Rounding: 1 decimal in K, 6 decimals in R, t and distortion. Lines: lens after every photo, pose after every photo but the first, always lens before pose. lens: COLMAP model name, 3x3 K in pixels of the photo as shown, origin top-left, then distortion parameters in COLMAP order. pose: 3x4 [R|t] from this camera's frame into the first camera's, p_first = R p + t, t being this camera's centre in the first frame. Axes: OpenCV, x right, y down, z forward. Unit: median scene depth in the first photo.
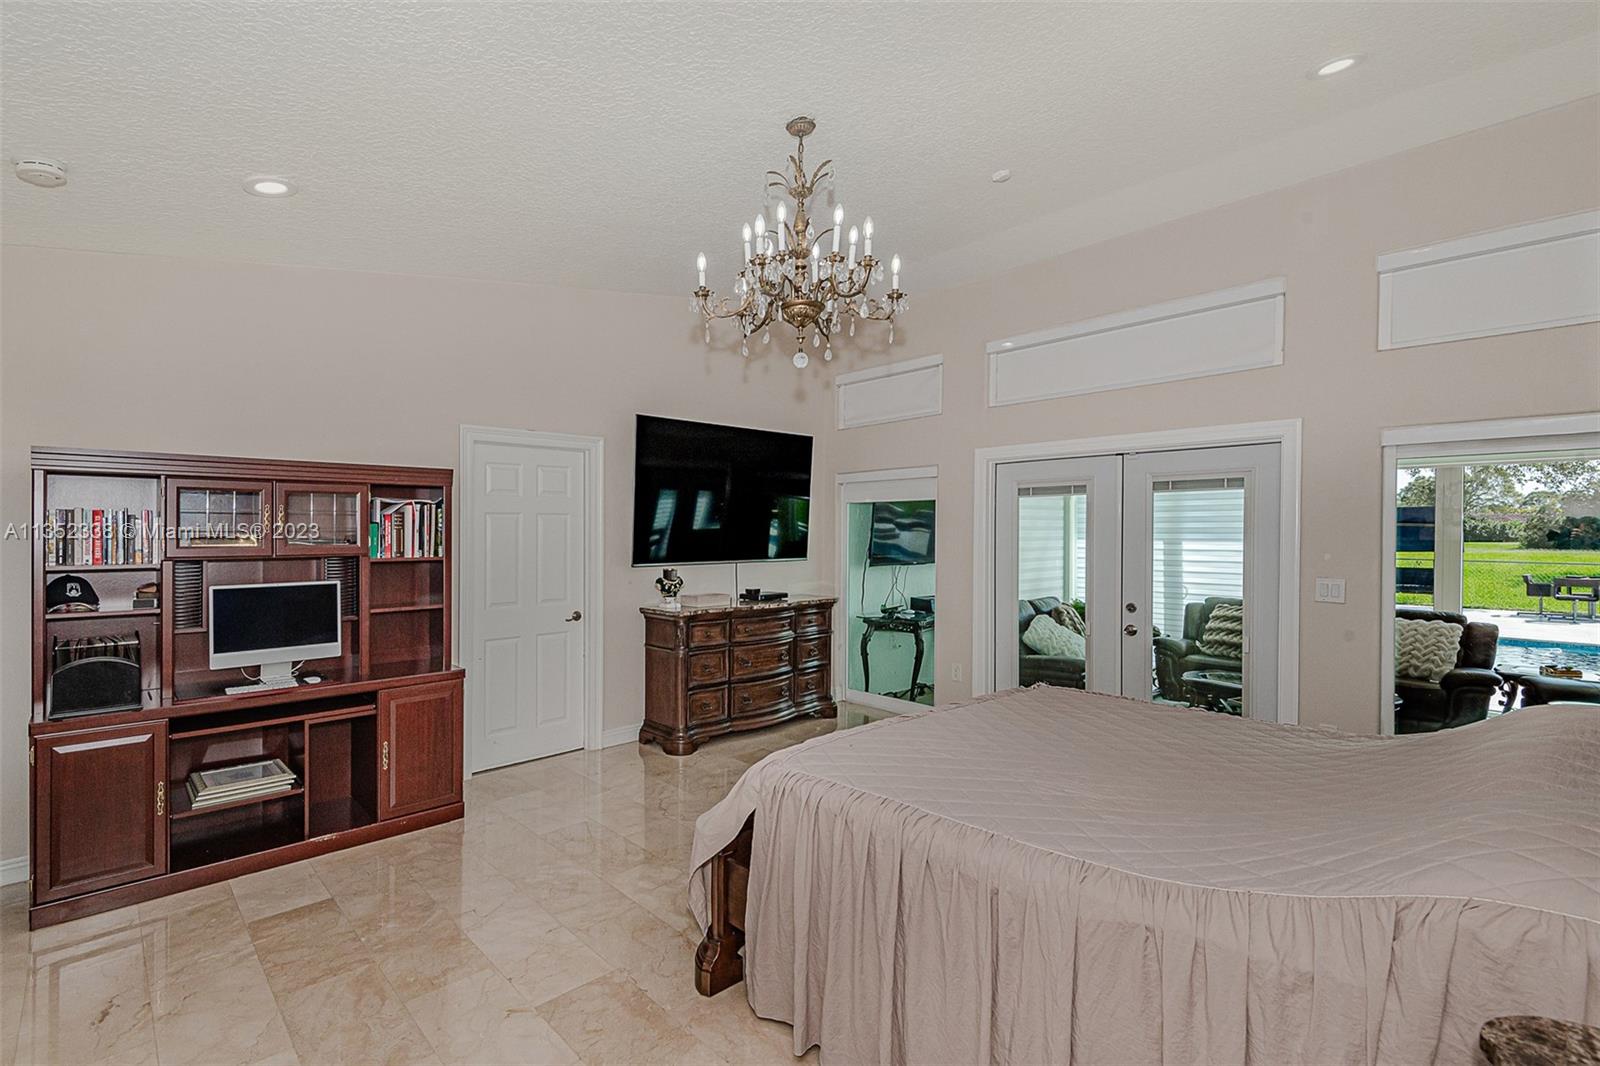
lens RADIAL K [[730.9, 0, 793.4], [0, 730.9, 522.5], [0, 0, 1]] dist [-0.004073, -0.001552]
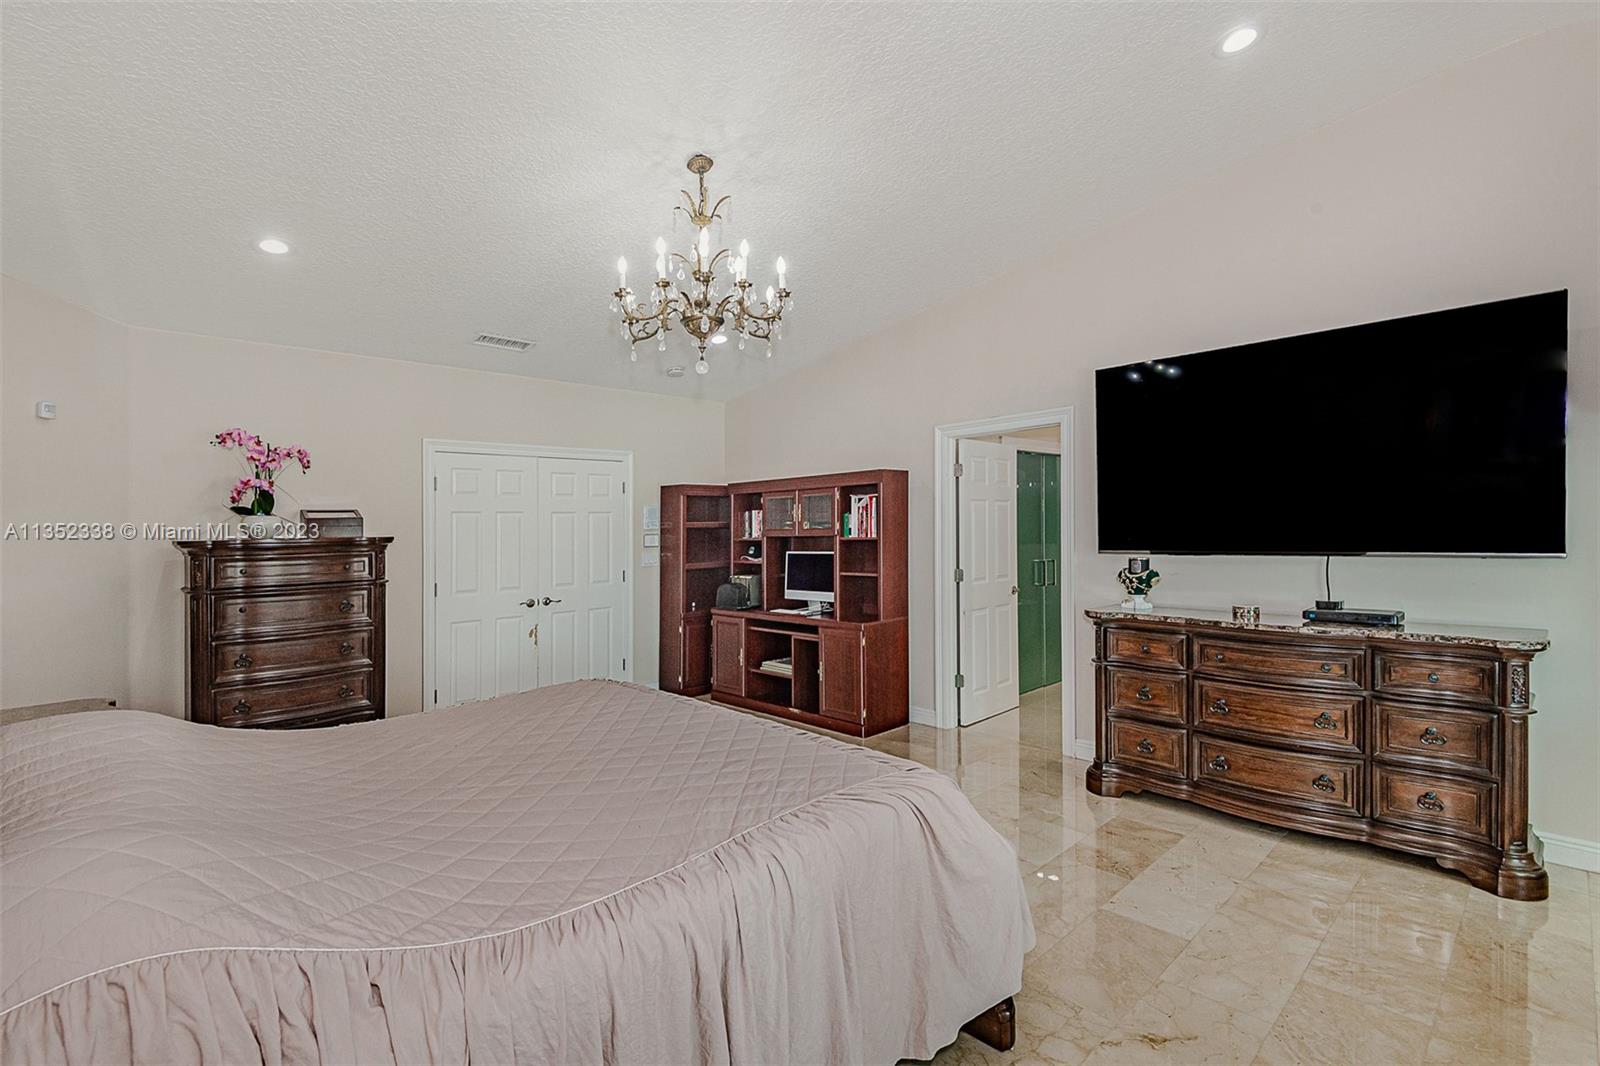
lens RADIAL K [[730.9, 0, 793.4], [0, 730.9, 522.5], [0, 0, 1]] dist [-0.004073, -0.001552]
pose [[-0.012545, -0.022651, -0.999665, 0.621672], [0.020323, 0.999531, -0.022903, 0.037428], [0.999715, -0.020604, -0.012079, 0.664778]]
